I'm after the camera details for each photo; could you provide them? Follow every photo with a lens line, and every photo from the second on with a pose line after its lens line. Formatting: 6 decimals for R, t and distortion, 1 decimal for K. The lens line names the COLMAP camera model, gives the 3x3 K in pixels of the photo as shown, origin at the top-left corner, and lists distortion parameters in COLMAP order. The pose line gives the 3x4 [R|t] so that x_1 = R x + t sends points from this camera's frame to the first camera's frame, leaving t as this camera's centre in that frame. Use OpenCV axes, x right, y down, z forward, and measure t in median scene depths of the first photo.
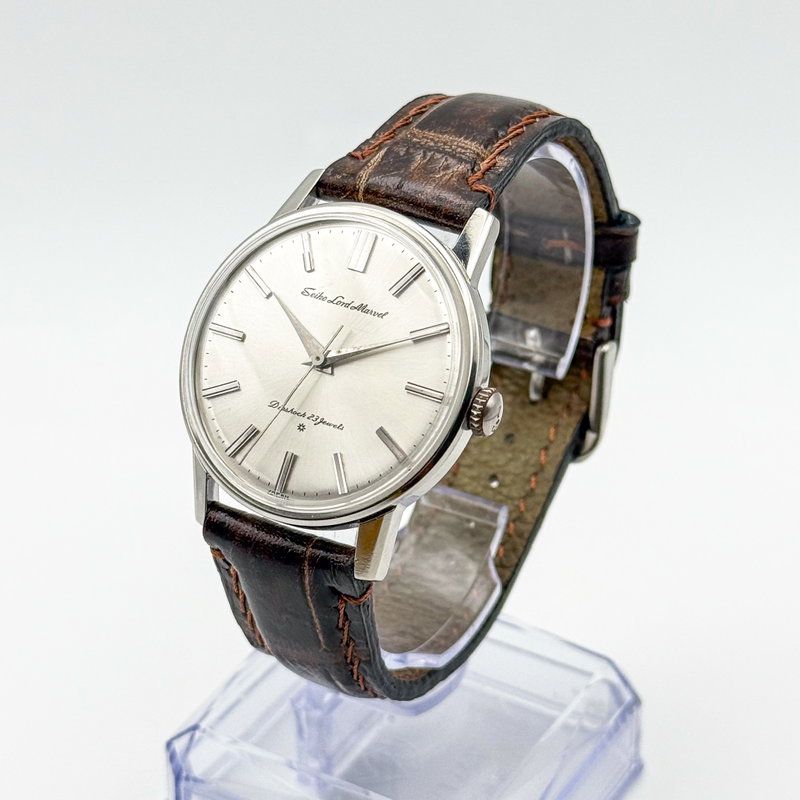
lens RADIAL K [[2160.0, 0, 400.6], [0, 2160.0, 420.6], [0, 0, 1]] dist [0.106980, 0.090855]
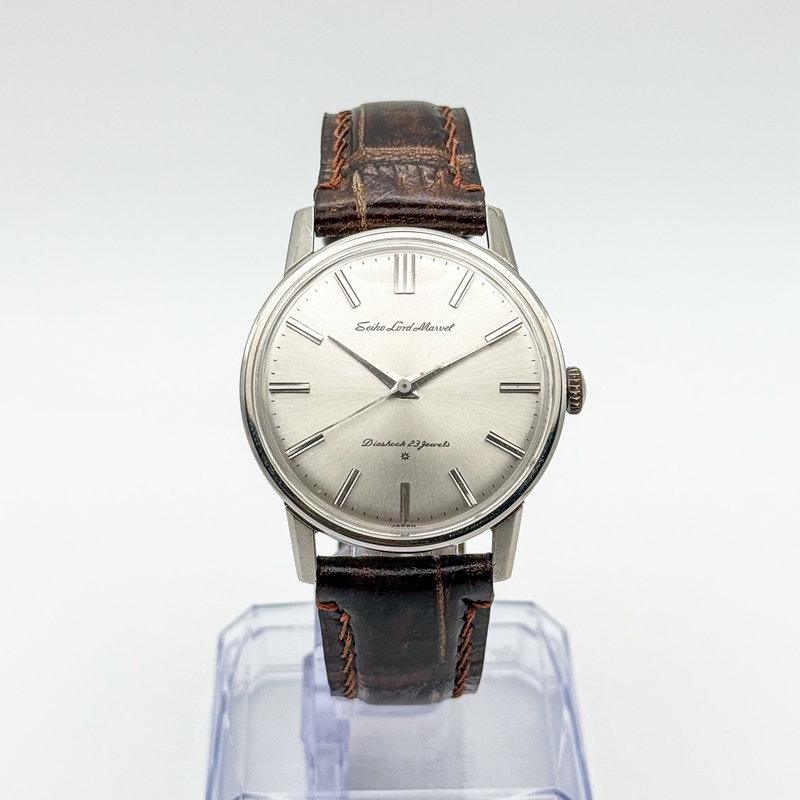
lens RADIAL K [[2160.0, 0, 400.6], [0, 2160.0, 420.6], [0, 0, 1]] dist [0.106980, 0.090855]
pose [[0.849860, -0.275373, 0.449341, -0.475106], [0.268356, 0.959931, 0.080727, -0.090790], [-0.453566, 0.051977, 0.889706, 0.098299]]
